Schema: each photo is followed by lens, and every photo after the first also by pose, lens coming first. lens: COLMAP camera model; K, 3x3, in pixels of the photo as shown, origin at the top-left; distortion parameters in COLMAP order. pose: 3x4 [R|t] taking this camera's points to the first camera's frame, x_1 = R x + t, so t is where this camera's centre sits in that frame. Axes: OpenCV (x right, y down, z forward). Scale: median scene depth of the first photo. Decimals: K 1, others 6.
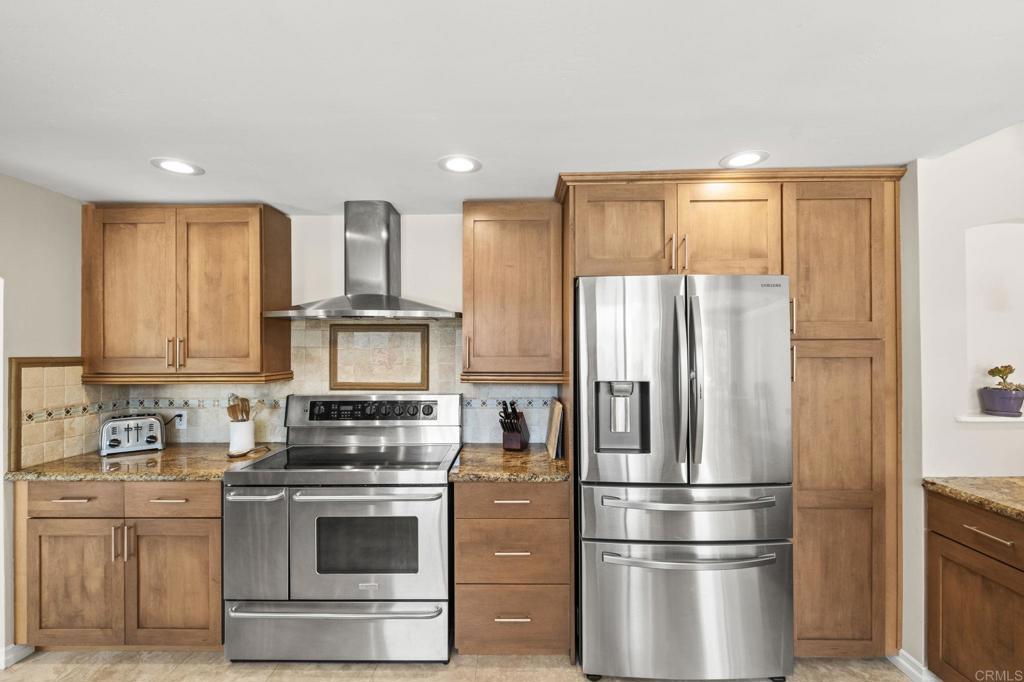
lens RADIAL K [[455.0, 0, 511.5], [0, 455.0, 344.6], [0, 0, 1]] dist [0.003642, -0.003443]
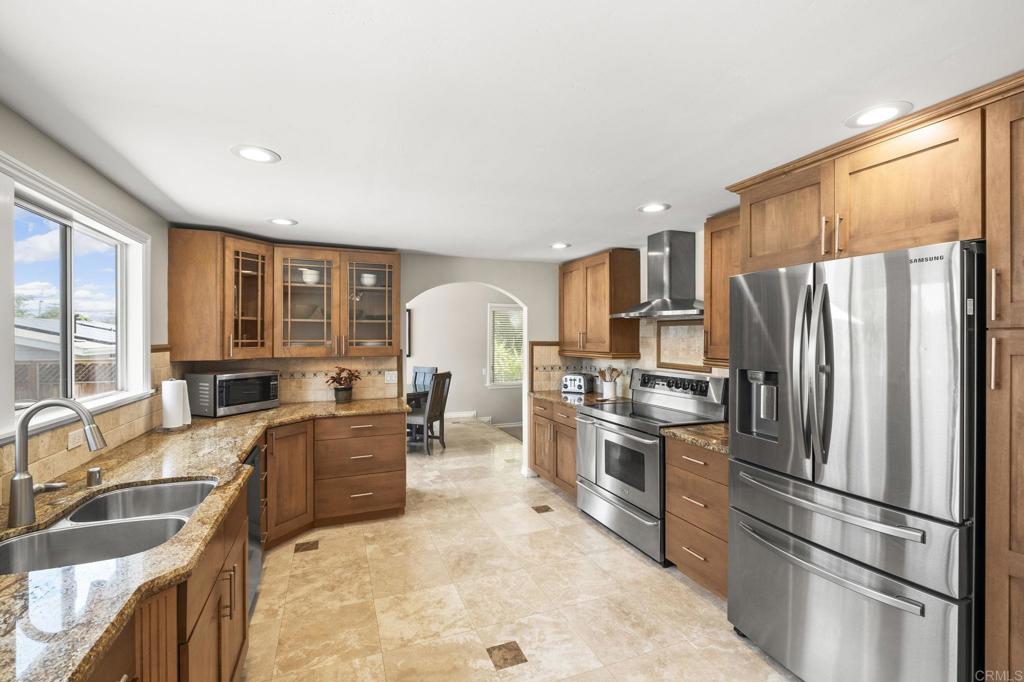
lens RADIAL K [[455.0, 0, 510.0], [0, 455.0, 338.1], [0, 0, 1]] dist [0.003642, -0.003443]
pose [[0.379730, 0.005913, -0.925078, 0.833471], [0.002405, 0.999970, 0.007379, -0.003517], [0.925094, -0.005027, 0.379705, 0.044652]]
